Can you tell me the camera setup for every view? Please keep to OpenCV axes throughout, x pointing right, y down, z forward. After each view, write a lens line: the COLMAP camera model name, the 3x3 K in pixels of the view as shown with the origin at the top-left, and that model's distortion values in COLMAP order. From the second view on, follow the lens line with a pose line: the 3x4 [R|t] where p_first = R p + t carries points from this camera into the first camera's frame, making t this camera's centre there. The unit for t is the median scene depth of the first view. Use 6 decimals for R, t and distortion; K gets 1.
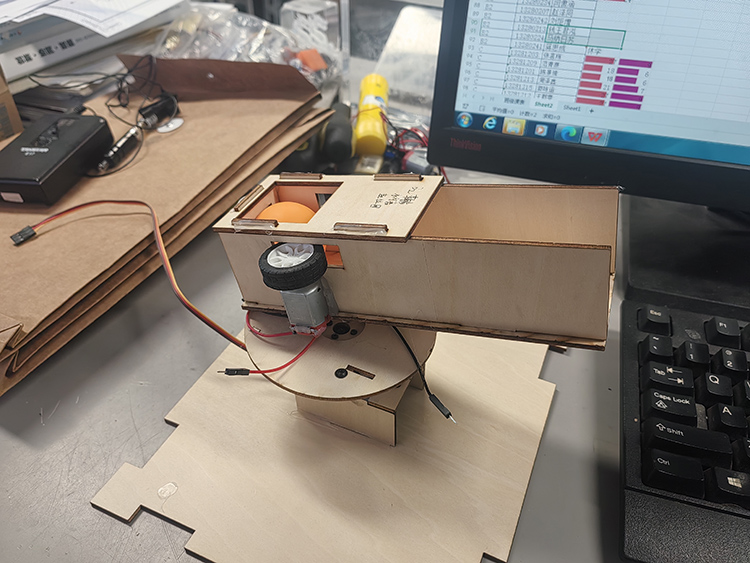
lens RADIAL K [[583.4, 0, 377.6], [0, 583.4, 281.3], [0, 0, 1]] dist [-0.010931, -0.005898]
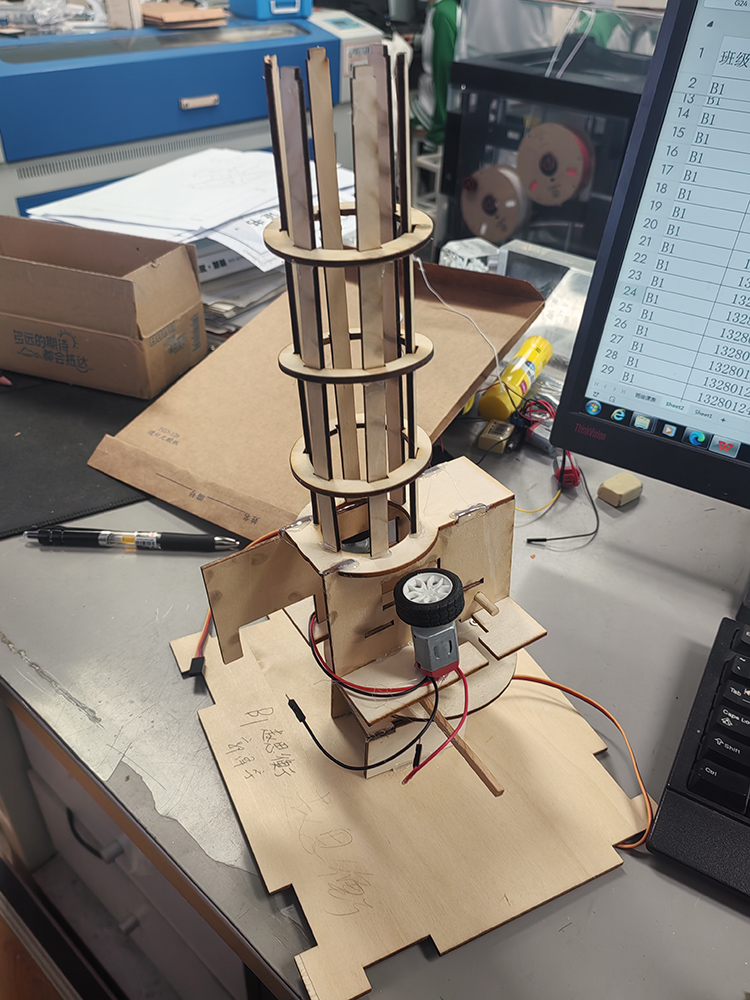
lens RADIAL K [[777.9, 0, 373.5], [0, 777.9, 499.9], [0, 0, 1]] dist [-0.010931, -0.005898]
pose [[0.965420, 0.177718, -0.190739, 0.069612], [-0.192669, 0.979253, -0.062782, 0.031431], [0.175624, 0.097360, 0.979631, -0.344967]]
